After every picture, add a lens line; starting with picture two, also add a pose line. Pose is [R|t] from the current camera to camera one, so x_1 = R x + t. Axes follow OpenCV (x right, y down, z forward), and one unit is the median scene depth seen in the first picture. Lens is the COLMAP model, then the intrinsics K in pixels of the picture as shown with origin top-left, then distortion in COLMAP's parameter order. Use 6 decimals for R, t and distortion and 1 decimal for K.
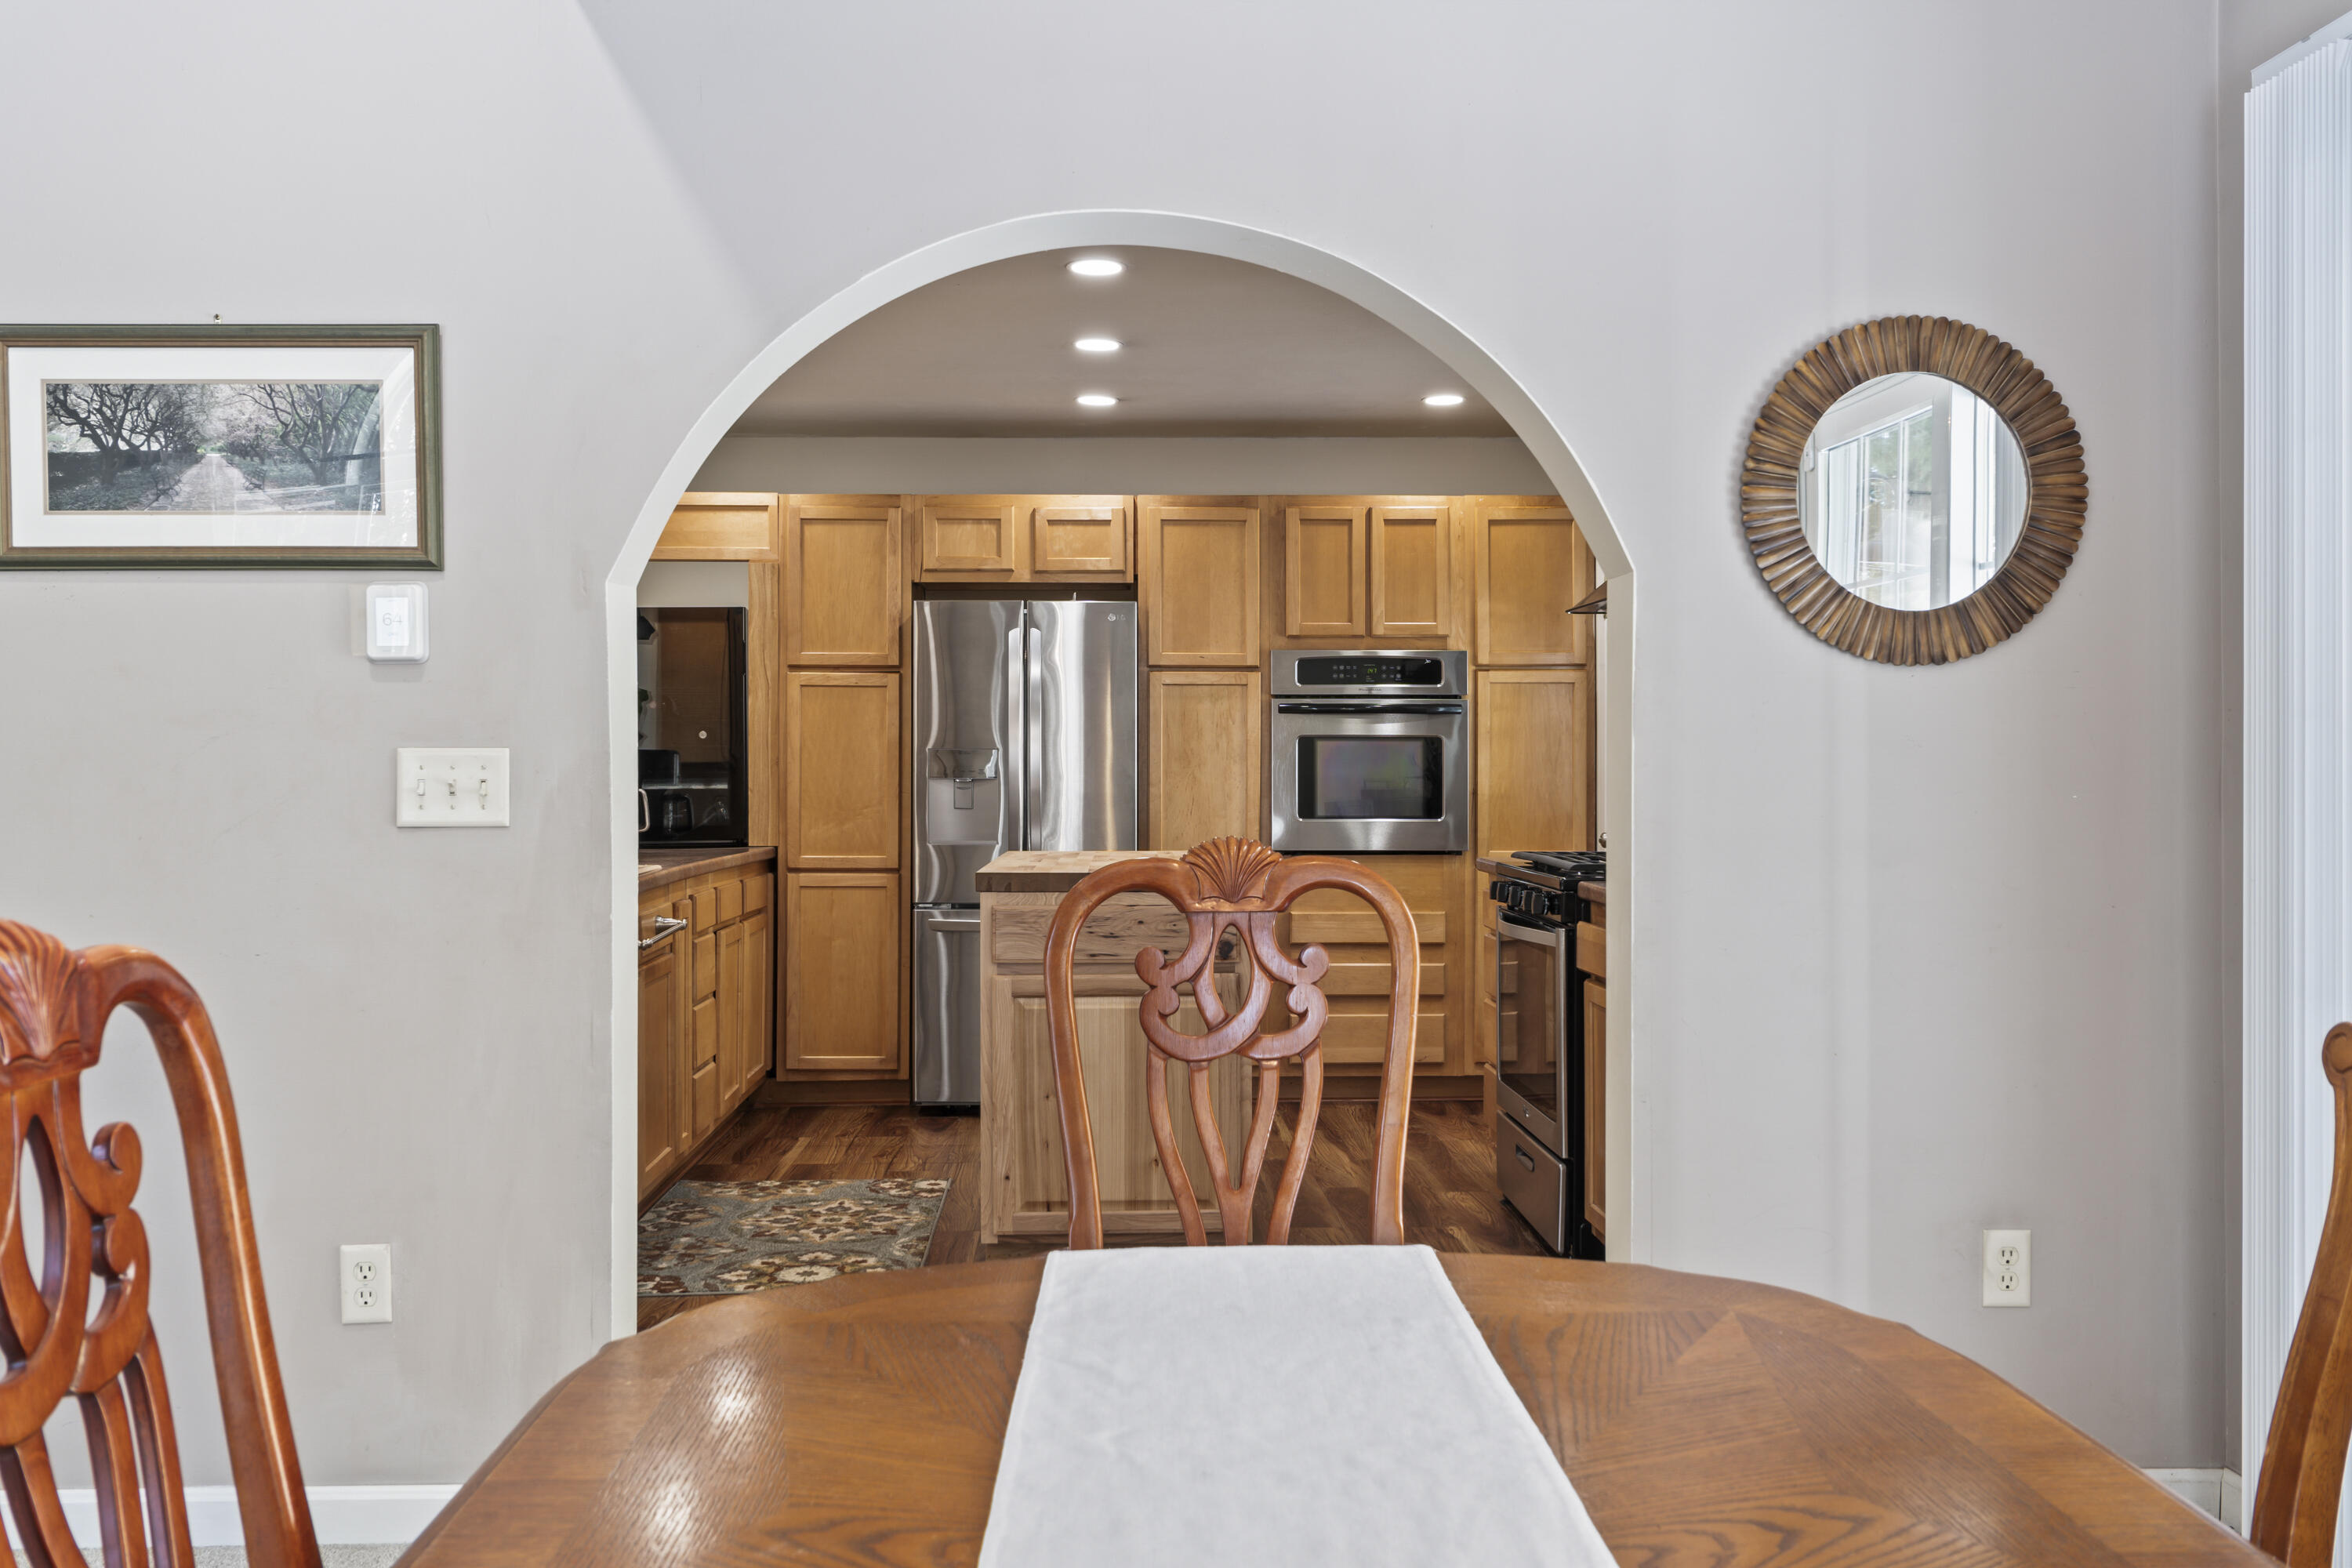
lens RADIAL K [[2030.7, 0, 1176.0], [0, 2030.7, 784.0], [0, 0, 1]] dist [0.001752, 0.000186]
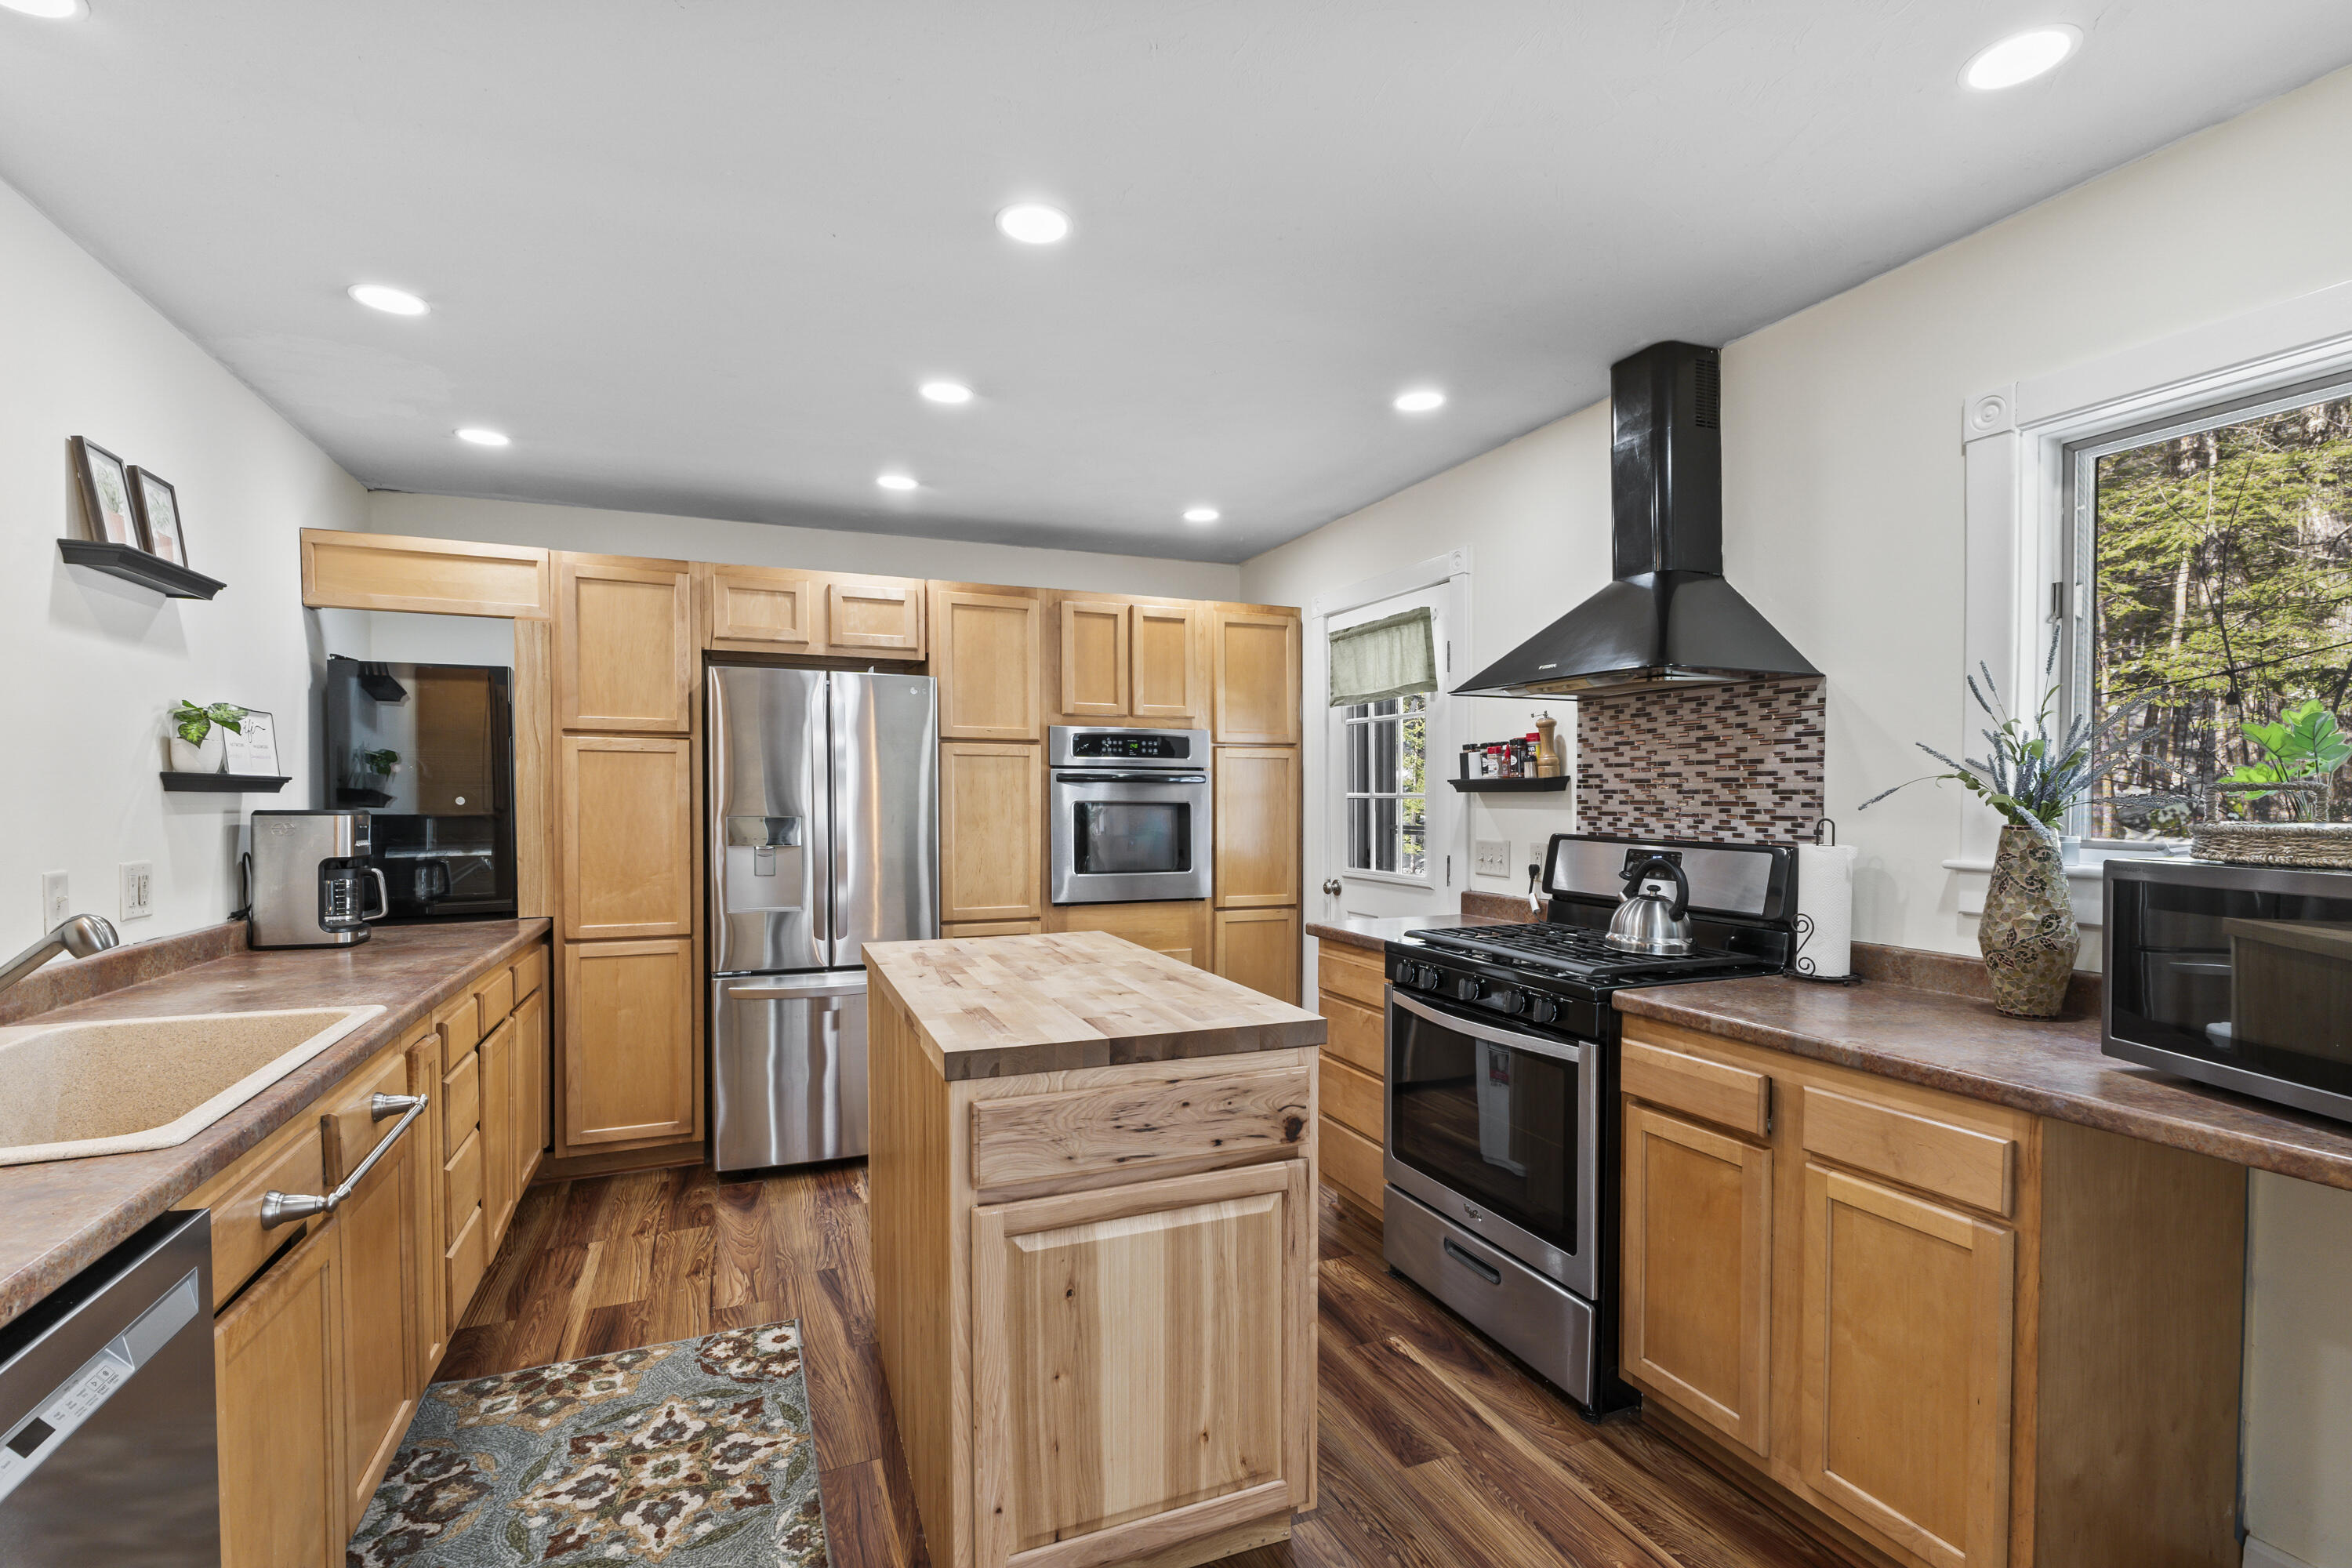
lens RADIAL K [[1056.7, 0, 1177.8], [0, 1056.7, 826.3], [0, 0, 1]] dist [-0.001104, -0.000194]
pose [[0.935713, -0.008791, 0.352652, -0.094704], [0.001084, 0.999756, 0.022046, -0.022976], [-0.352760, -0.020247, 0.935495, 0.425367]]
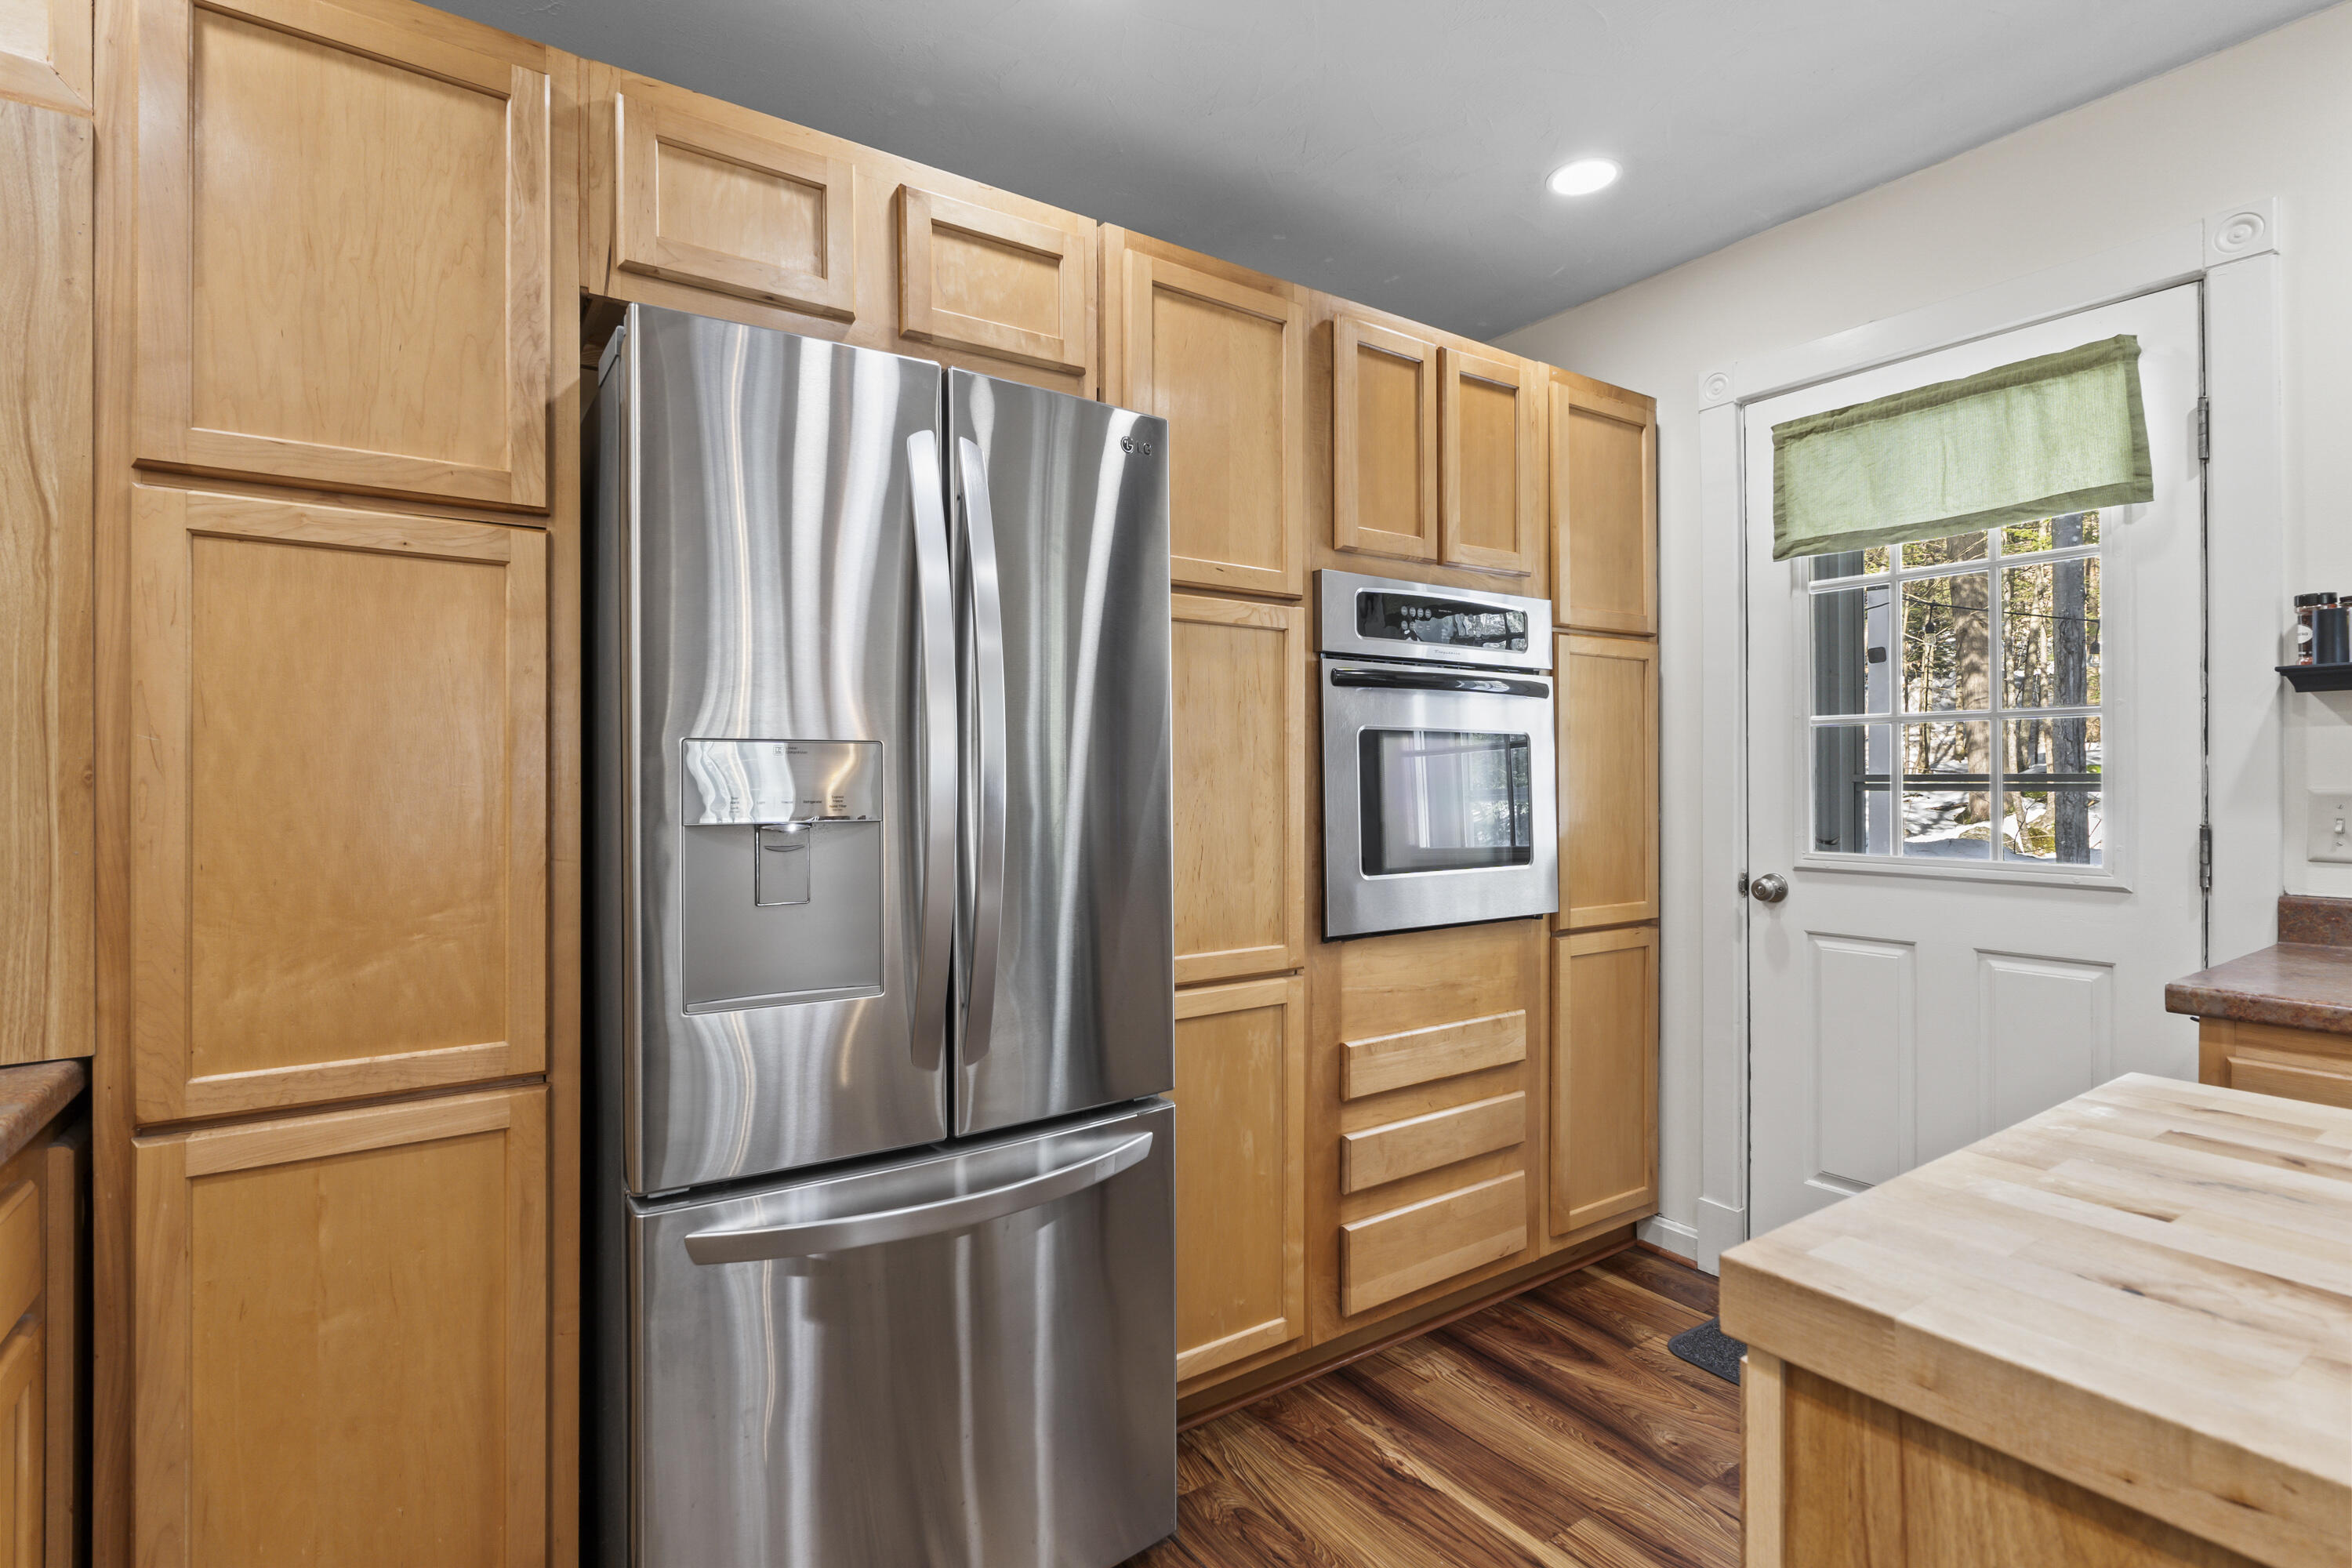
lens RADIAL K [[1123.7, 0, 1177.6], [0, 1123.7, 776.9], [0, 0, 1]] dist [-0.001528, -0.001325]
pose [[0.843432, -0.003339, 0.537225, -0.148557], [0.006057, 0.999976, -0.003294, -0.009409], [-0.537201, 0.006032, 0.843433, 0.768955]]
